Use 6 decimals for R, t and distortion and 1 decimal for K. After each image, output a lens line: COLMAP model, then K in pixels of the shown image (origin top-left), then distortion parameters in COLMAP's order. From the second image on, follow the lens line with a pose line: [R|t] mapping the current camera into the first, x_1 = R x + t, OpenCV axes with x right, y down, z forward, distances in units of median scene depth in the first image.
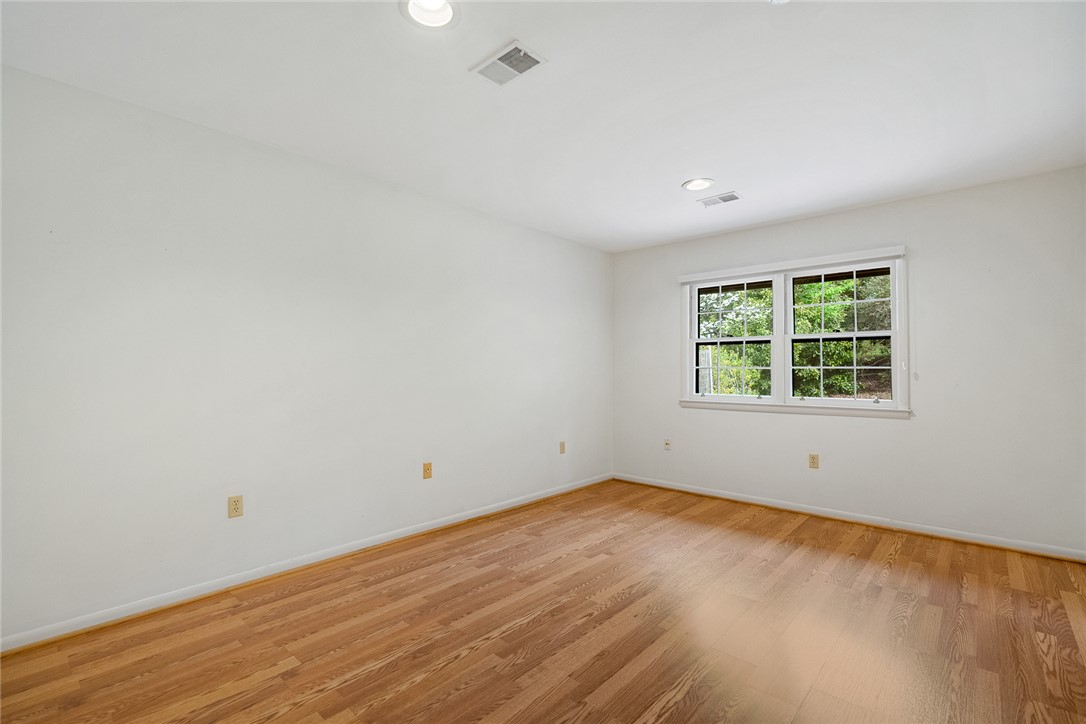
lens RADIAL K [[489.7, 0, 542.3], [0, 489.7, 356.9], [0, 0, 1]] dist [-0.005611, 0.000232]
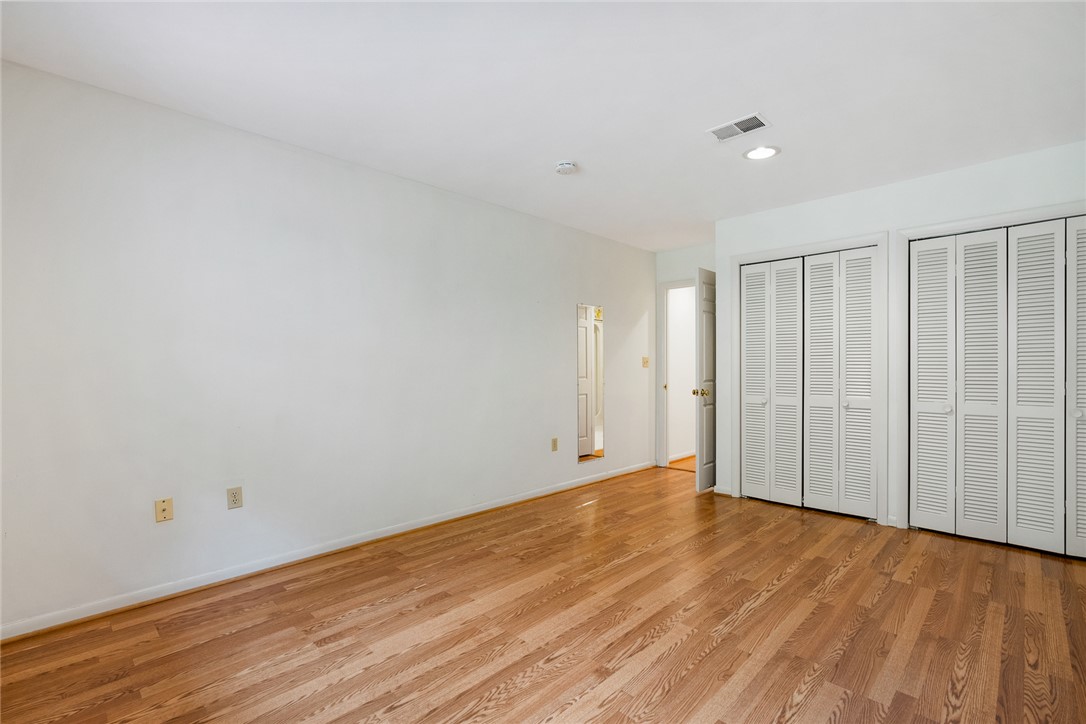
lens RADIAL K [[489.7, 0, 542.3], [0, 489.7, 356.9], [0, 0, 1]] dist [-0.005611, 0.000232]
pose [[-0.999160, 0.003319, 0.040852, 0.343727], [0.001362, 0.998854, -0.047840, 0.066827], [-0.040964, -0.047744, -0.998019, 2.014762]]
